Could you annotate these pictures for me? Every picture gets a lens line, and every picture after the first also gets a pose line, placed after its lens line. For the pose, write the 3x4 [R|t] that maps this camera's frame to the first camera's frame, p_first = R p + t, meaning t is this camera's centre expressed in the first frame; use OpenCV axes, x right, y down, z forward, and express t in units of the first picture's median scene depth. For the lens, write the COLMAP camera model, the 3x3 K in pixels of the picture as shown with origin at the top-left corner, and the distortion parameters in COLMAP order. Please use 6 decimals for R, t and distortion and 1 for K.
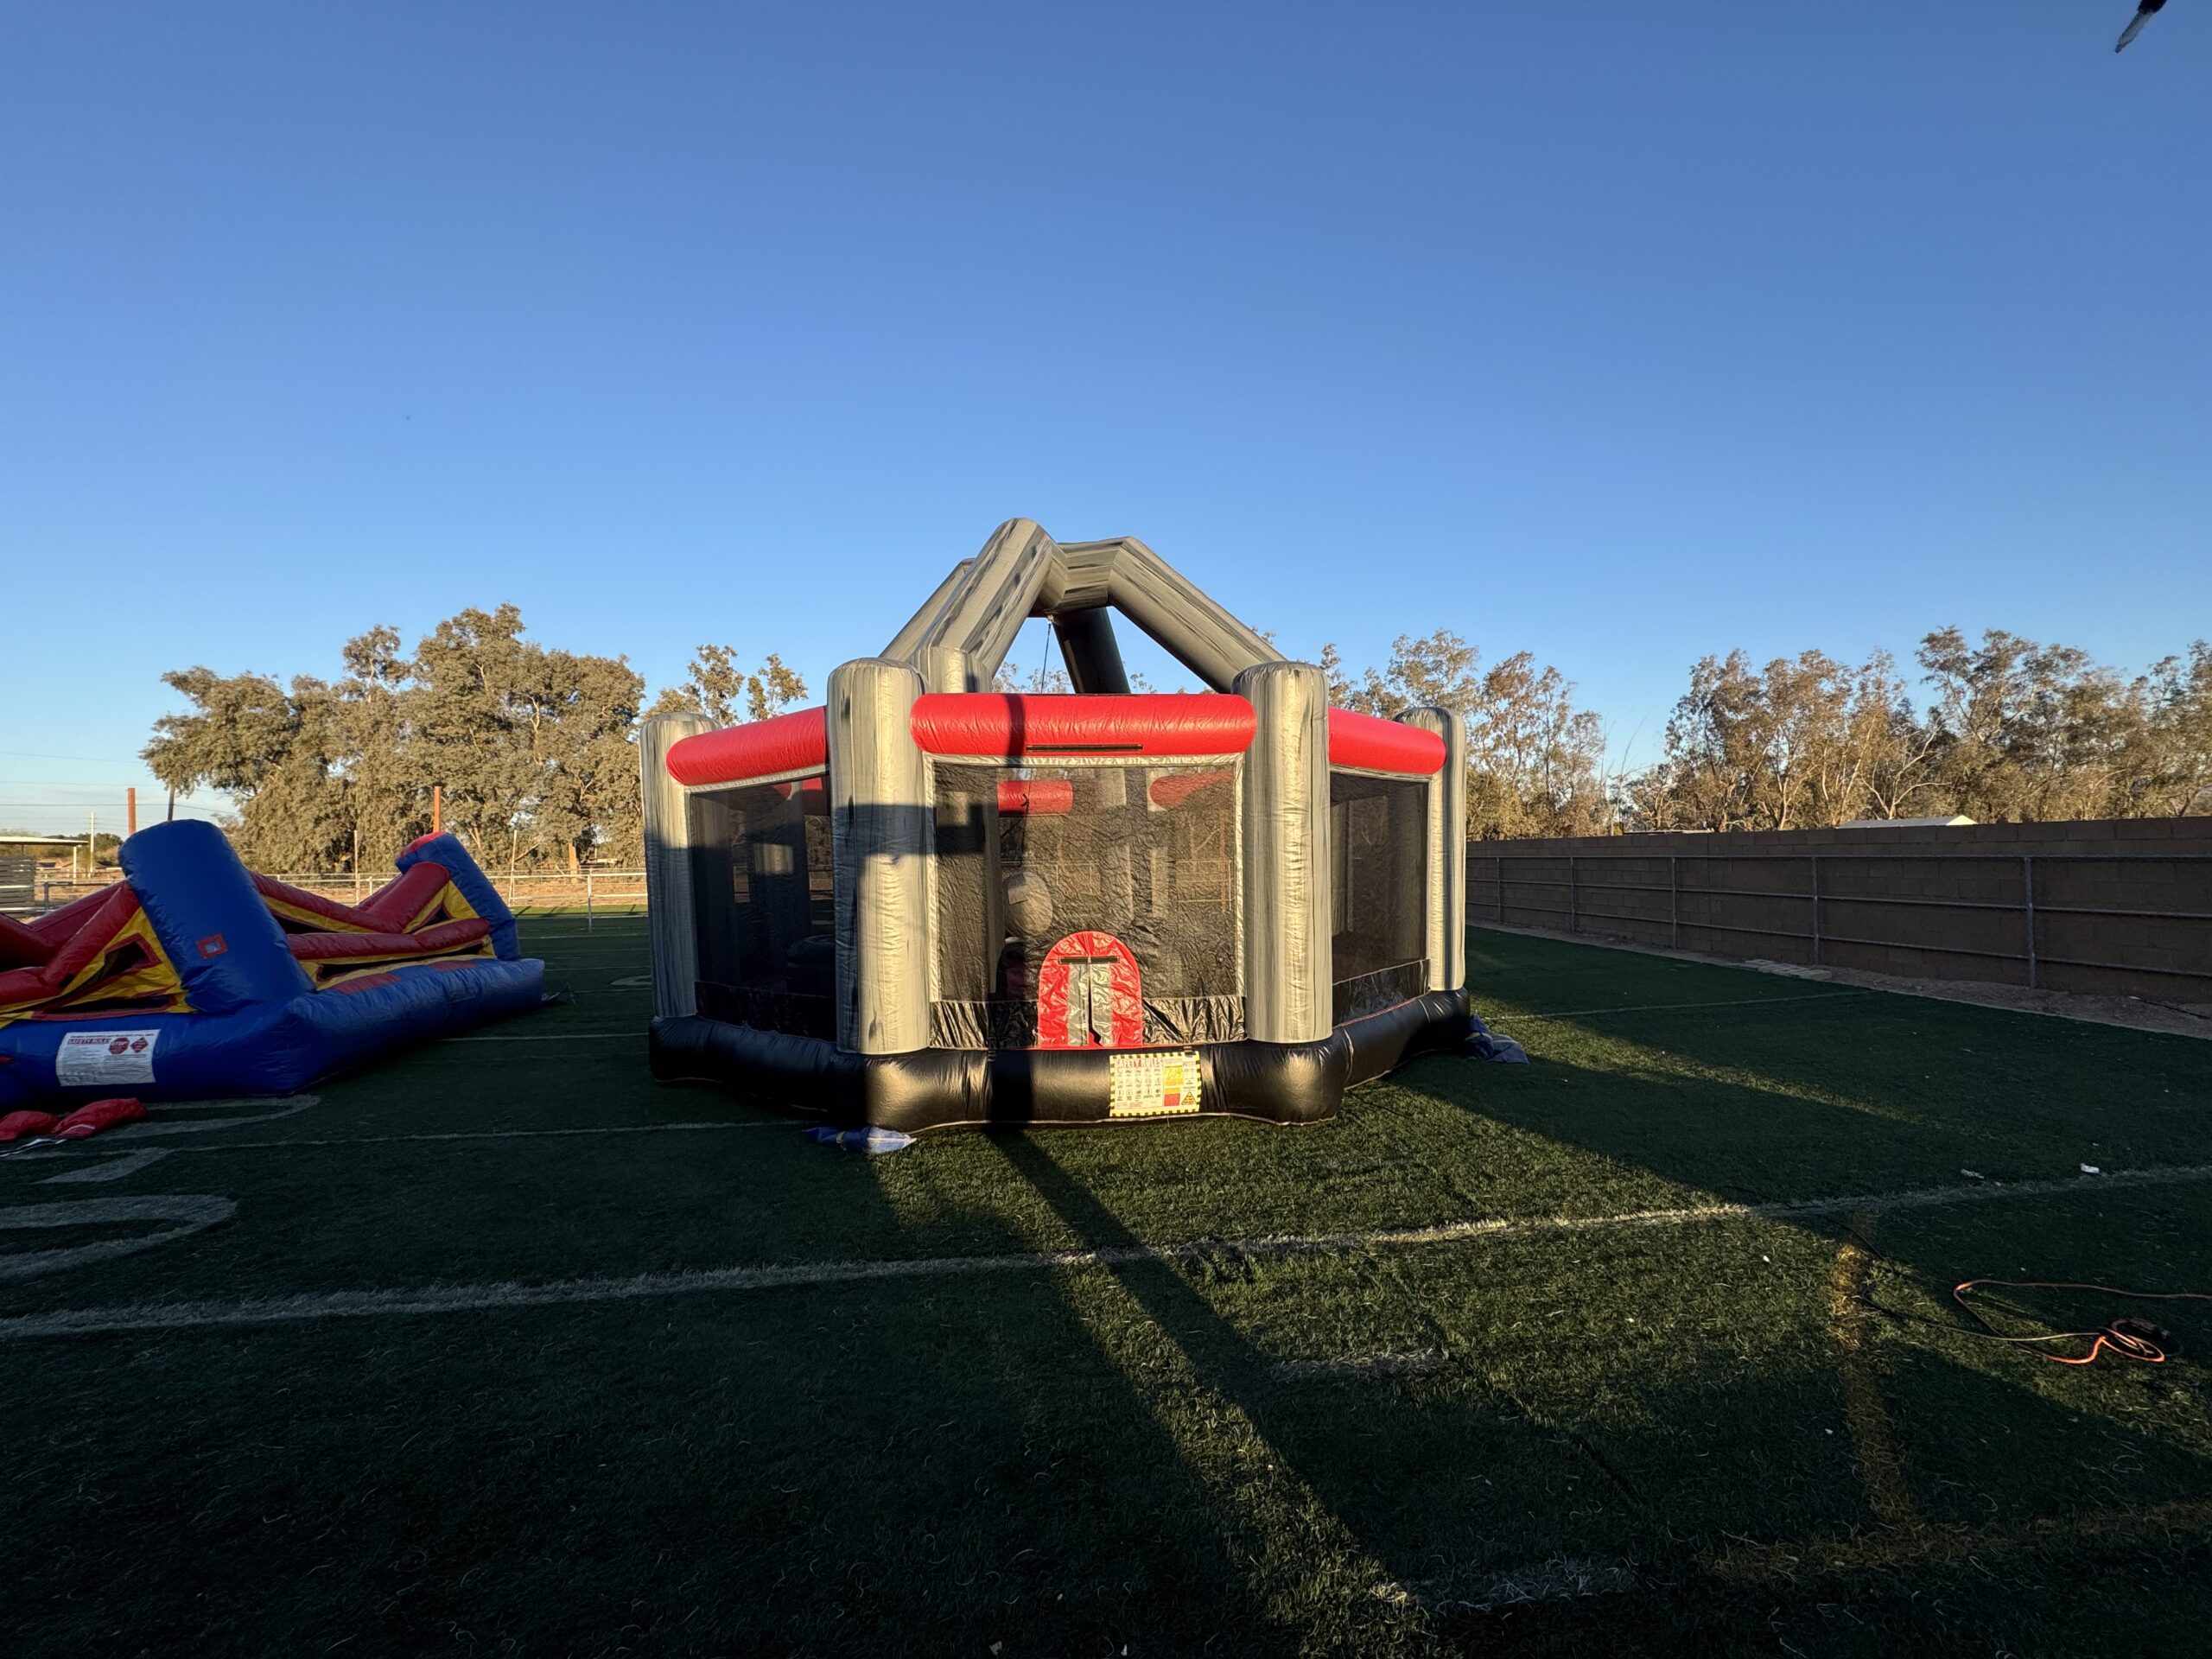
lens RADIAL K [[886.8, 0, 1109.1], [0, 886.8, 810.5], [0, 0, 1]] dist [-0.001185, 0.000029]
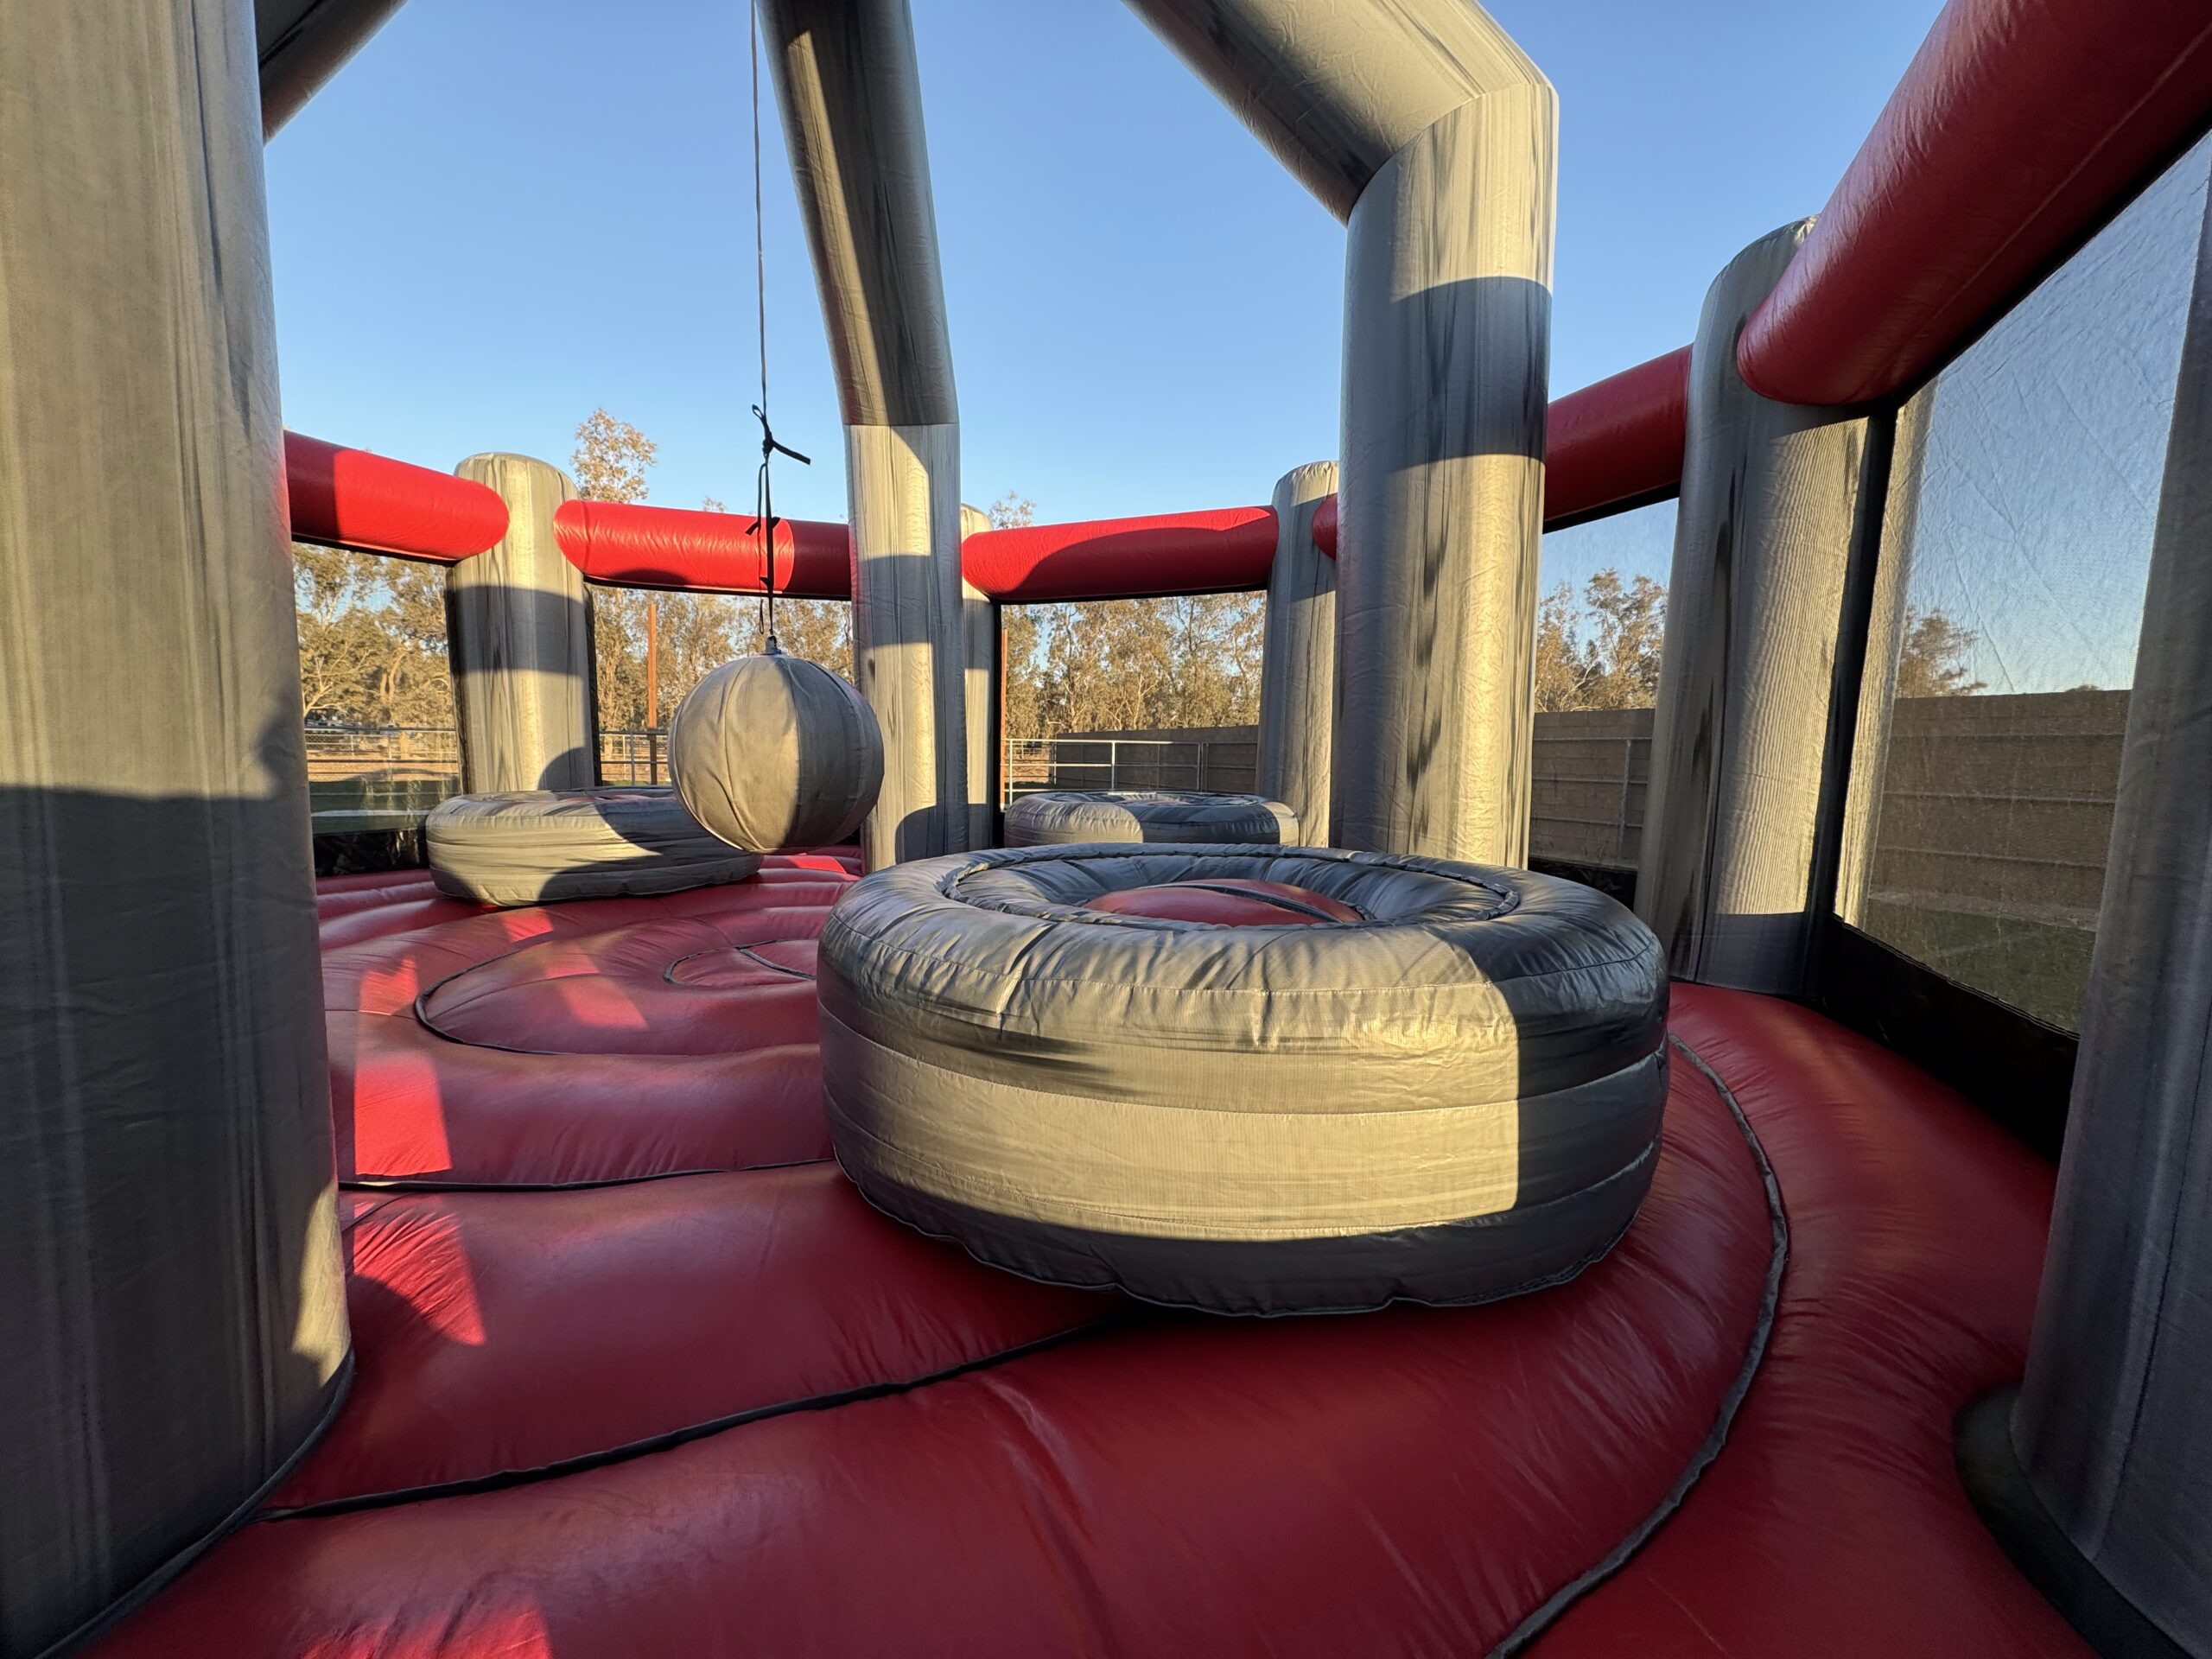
lens RADIAL K [[877.7, 0, 1101.5], [0, 877.7, 826.9], [0, 0, 1]] dist [-0.000810, -0.000498]
pose [[0.956498, 0.009155, 0.291595, -0.035490], [-0.047871, 0.990885, 0.125918, 0.118329], [-0.287784, -0.134399, 0.948218, 0.885841]]
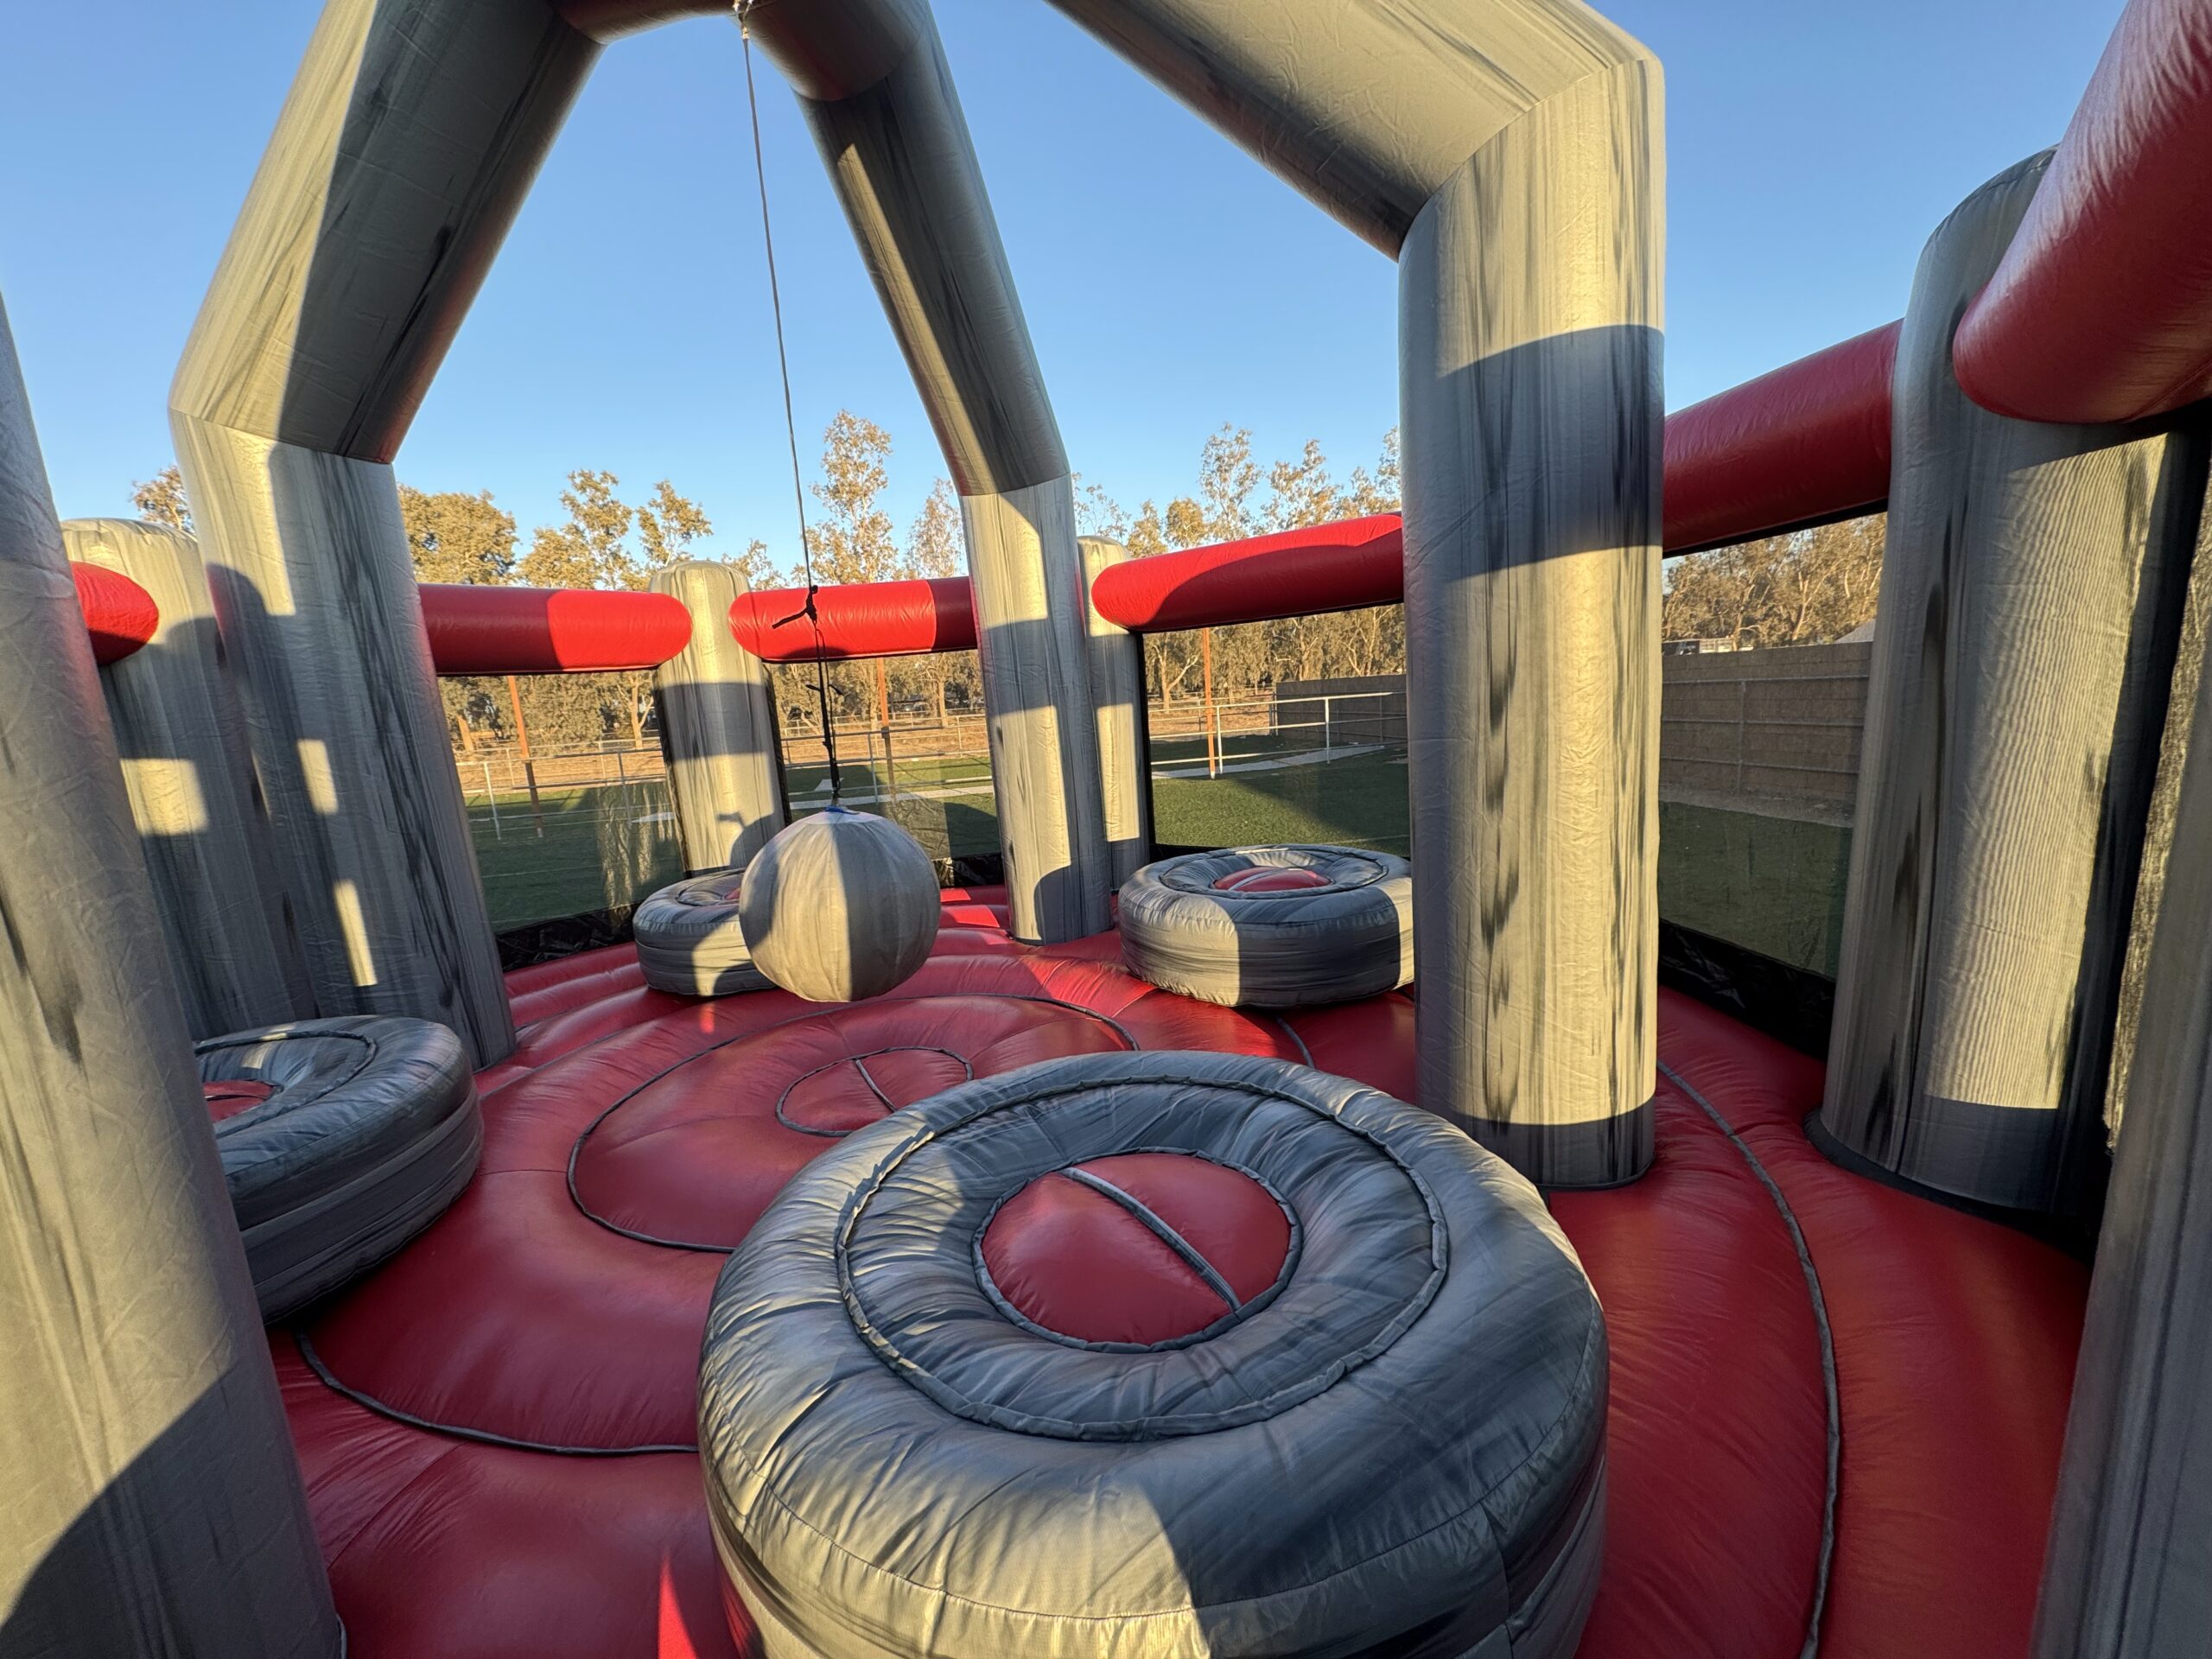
lens RADIAL K [[877.7, 0, 1101.5], [0, 877.7, 826.9], [0, 0, 1]] dist [-0.000810, -0.000498]
pose [[0.998414, -0.053343, 0.017976, 0.067628], [0.048713, 0.978799, 0.198944, 0.014826], [-0.028207, -0.197753, 0.979846, 0.903171]]
